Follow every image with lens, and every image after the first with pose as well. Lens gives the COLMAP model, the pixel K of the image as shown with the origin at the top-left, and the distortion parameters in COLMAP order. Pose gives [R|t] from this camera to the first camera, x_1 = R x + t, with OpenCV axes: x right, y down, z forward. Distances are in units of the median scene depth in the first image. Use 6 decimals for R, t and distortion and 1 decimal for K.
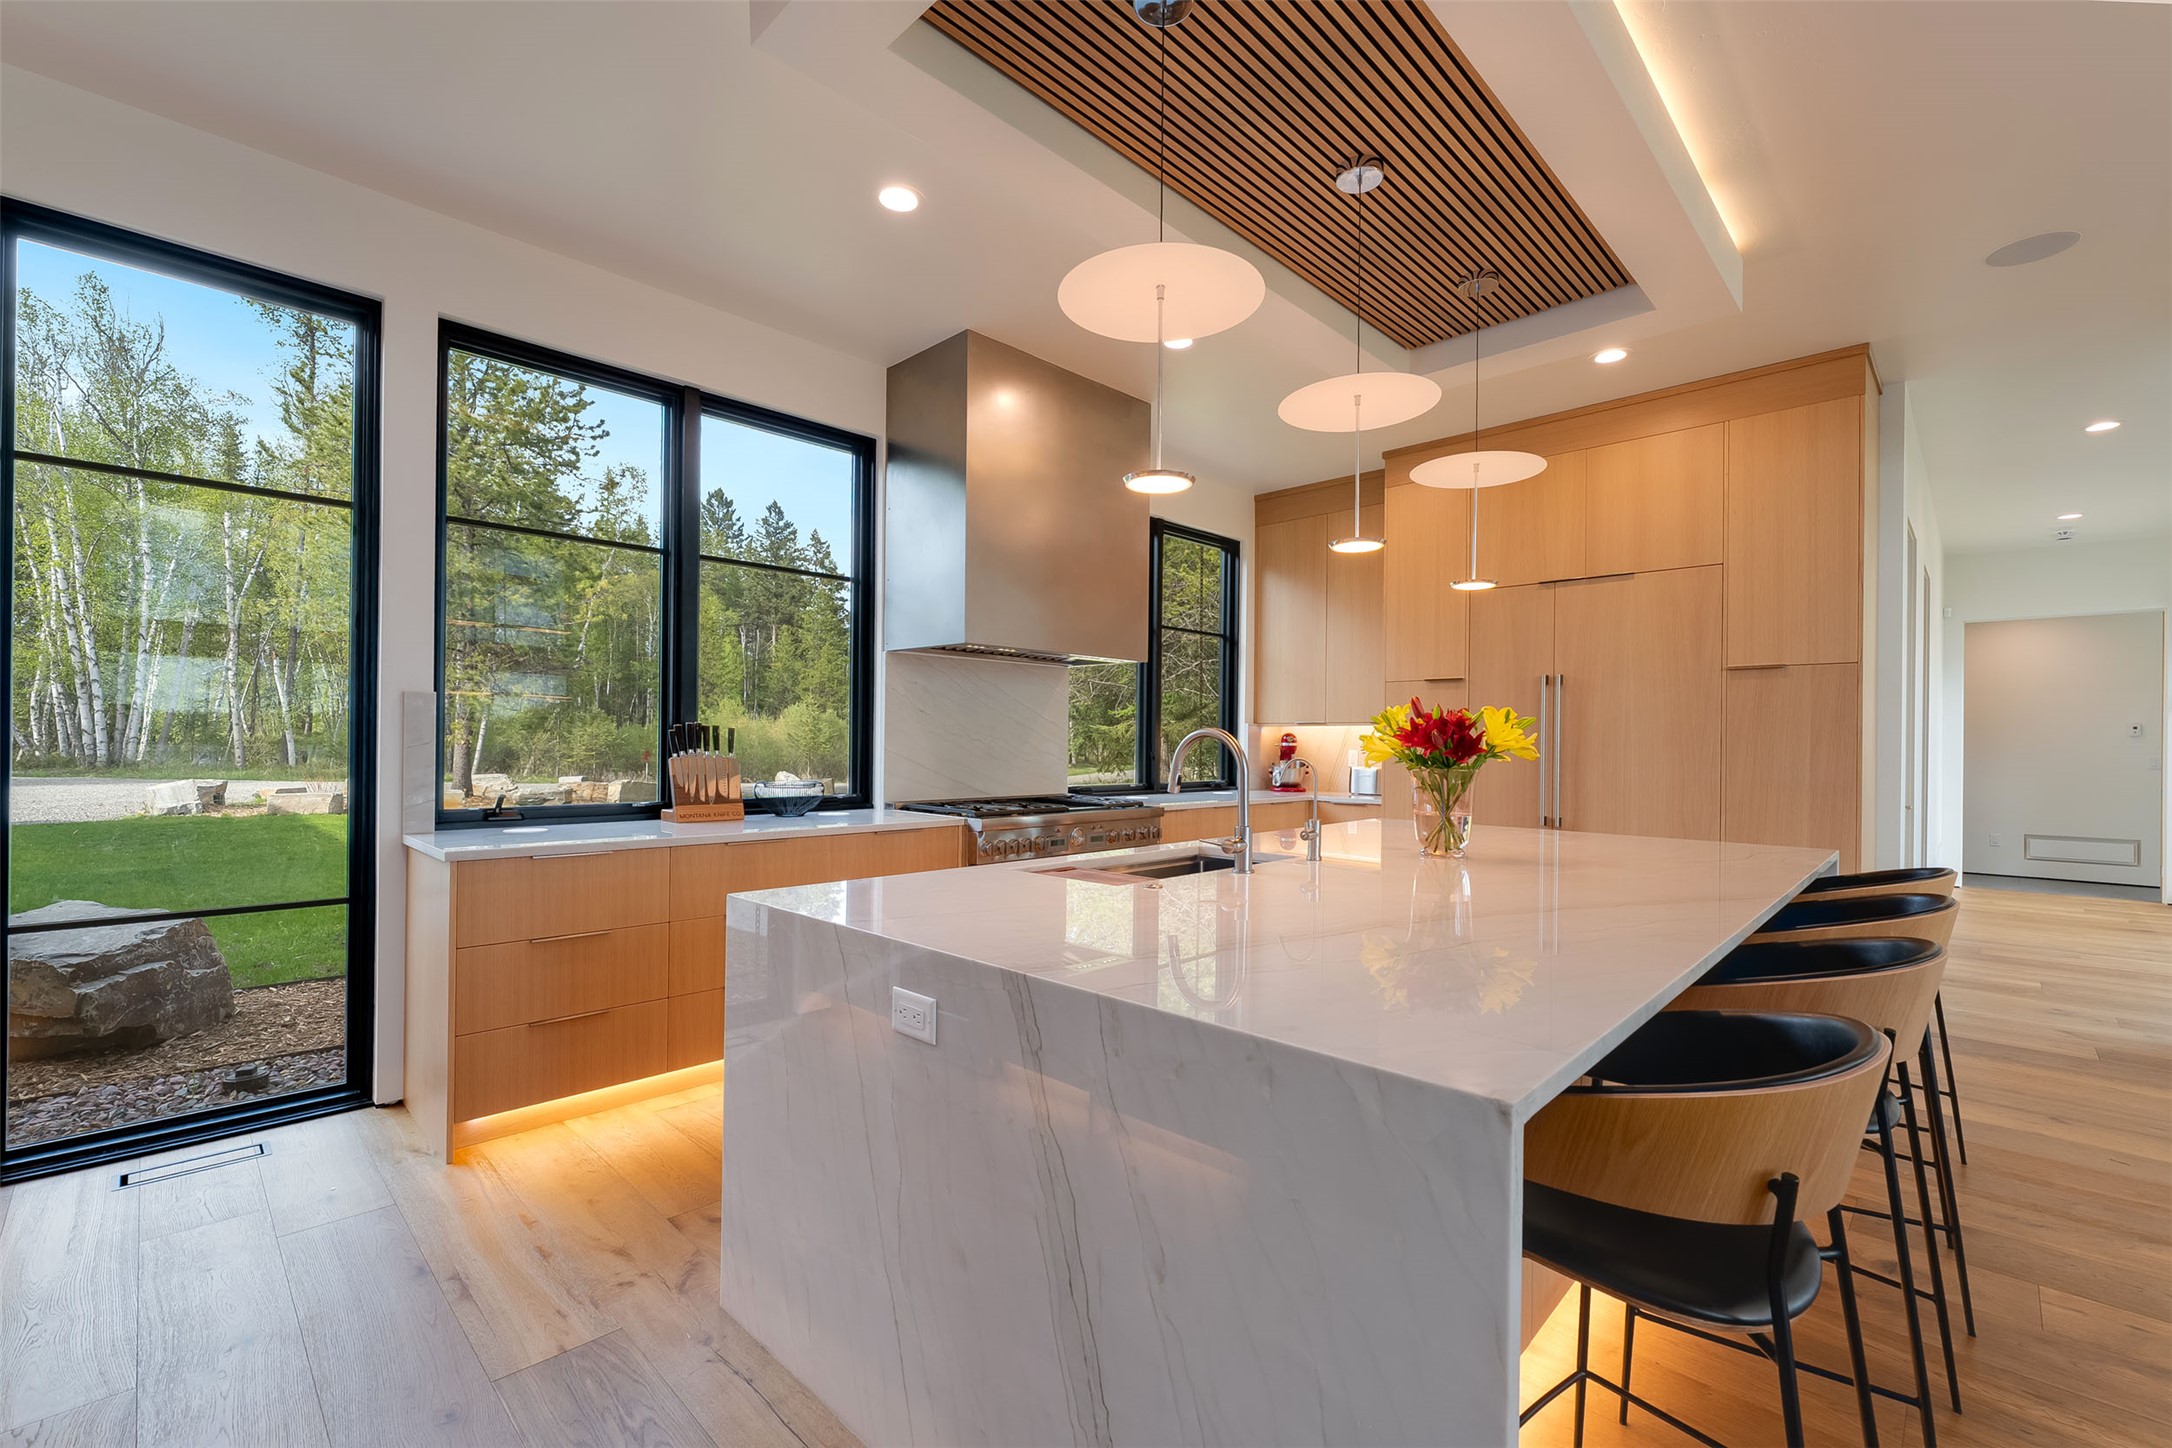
lens RADIAL K [[930.0, 0, 1090.8], [0, 930.0, 742.7], [0, 0, 1]] dist [0.001388, 0.000187]
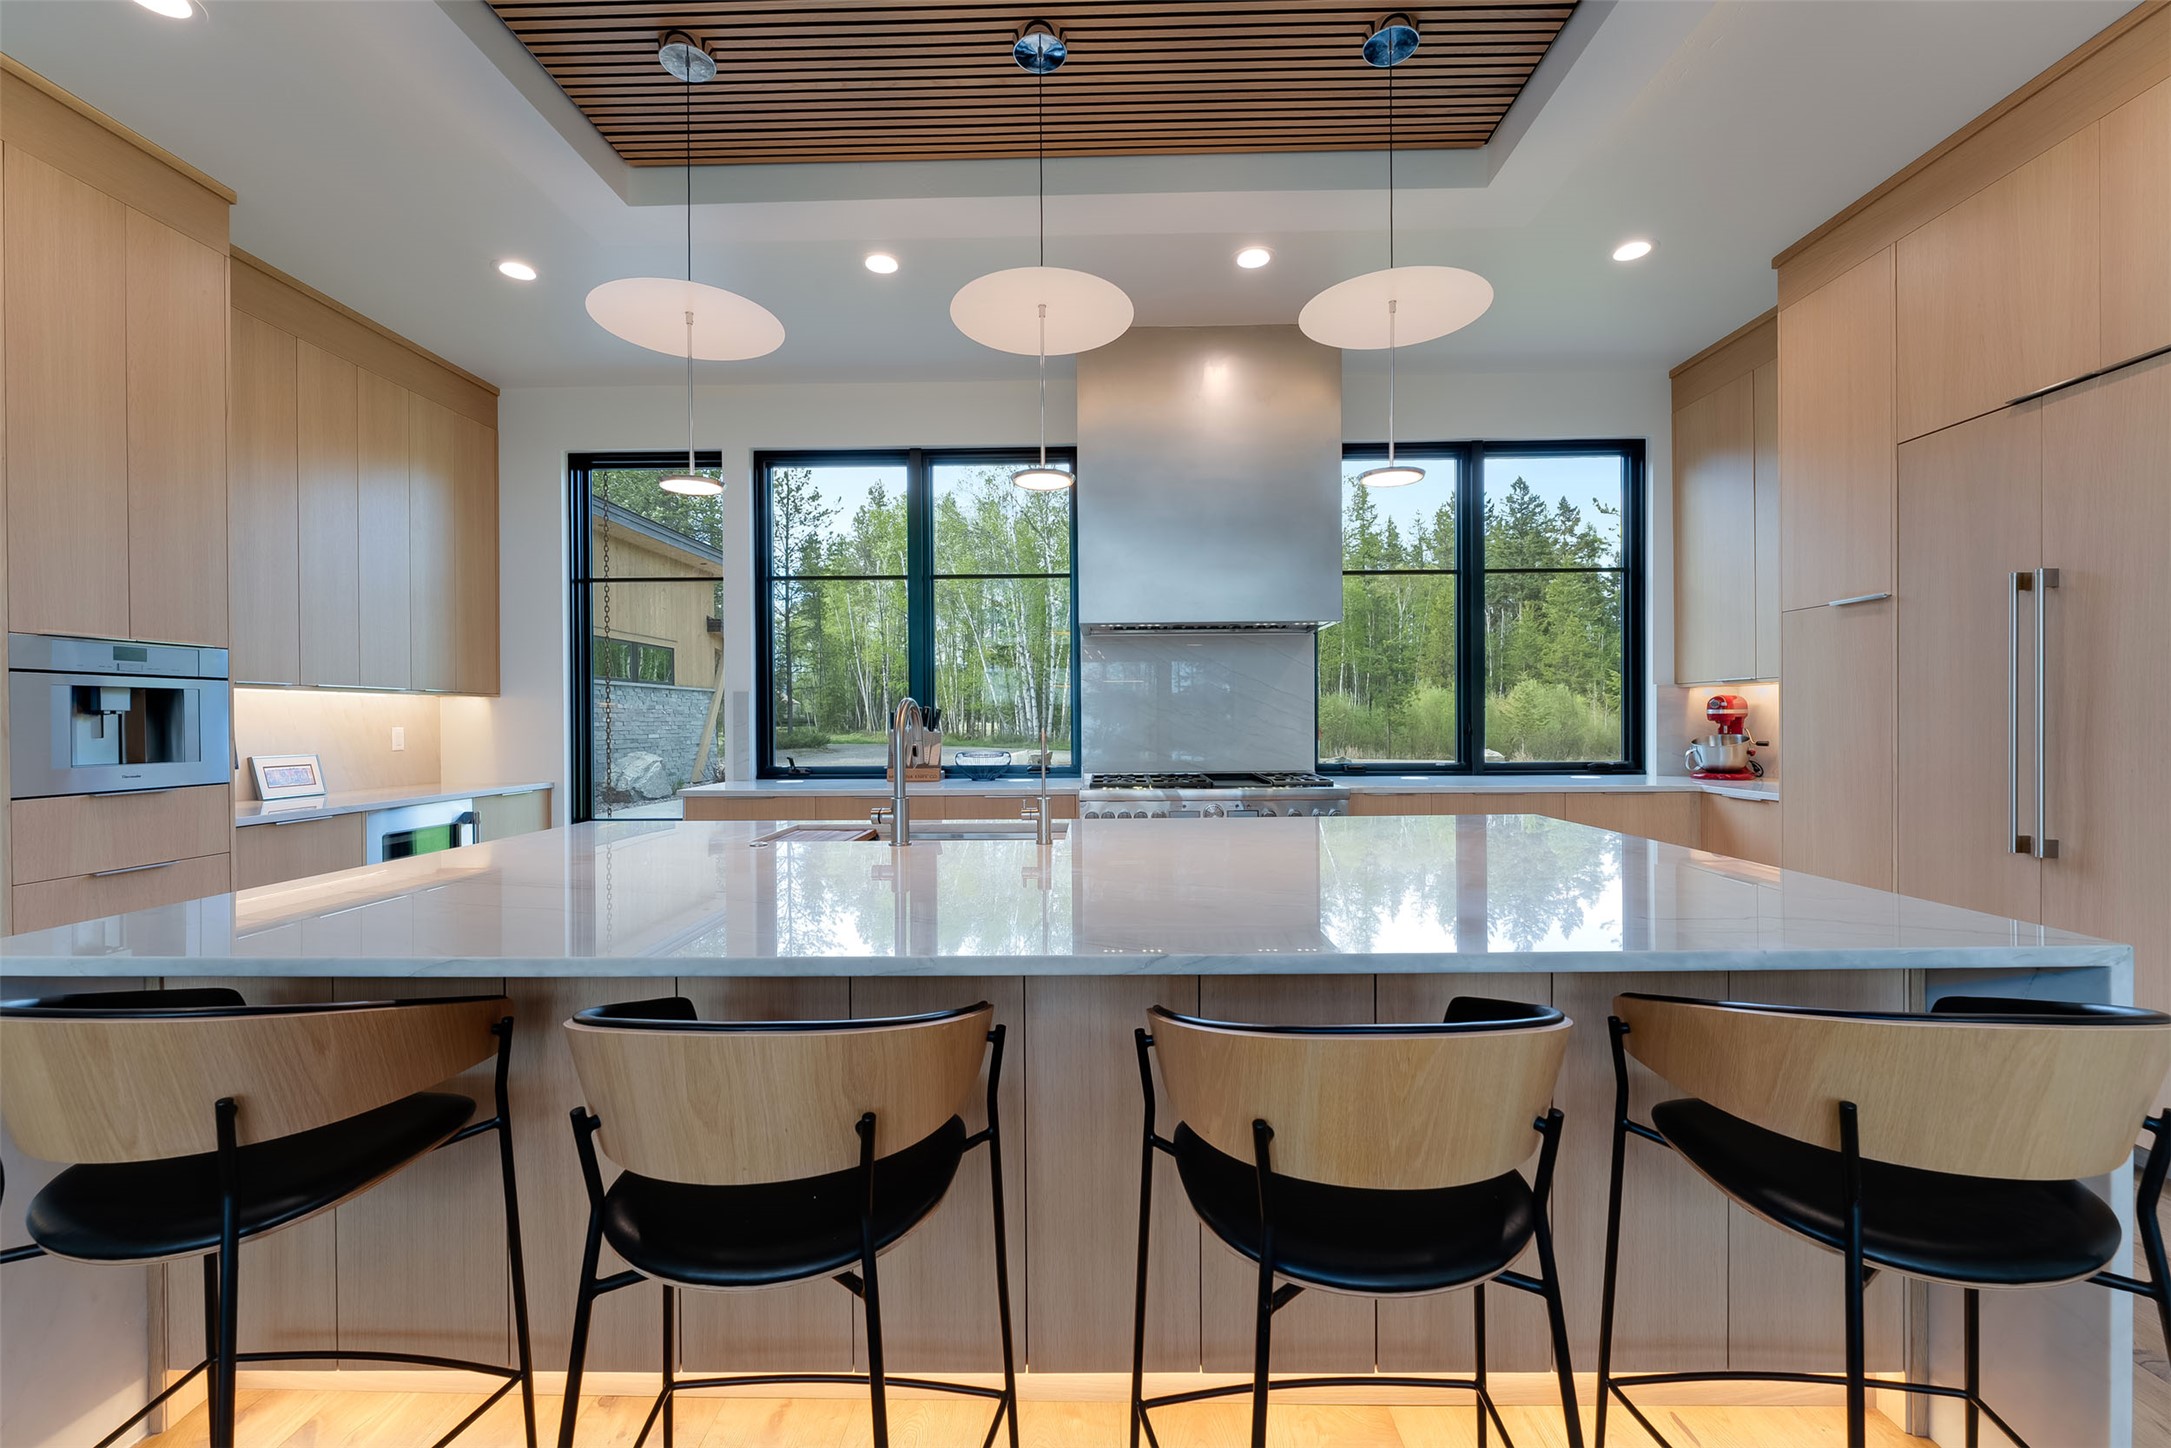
lens RADIAL K [[884.0, 0, 1080.9], [0, 884.0, 724.4], [0, 0, 1]] dist [-0.000210, 0.000169]
pose [[0.681776, -0.012196, -0.731460, 0.245605], [0.014290, 0.999892, -0.003352, 0.004489], [0.731422, -0.008167, 0.681876, 0.127036]]
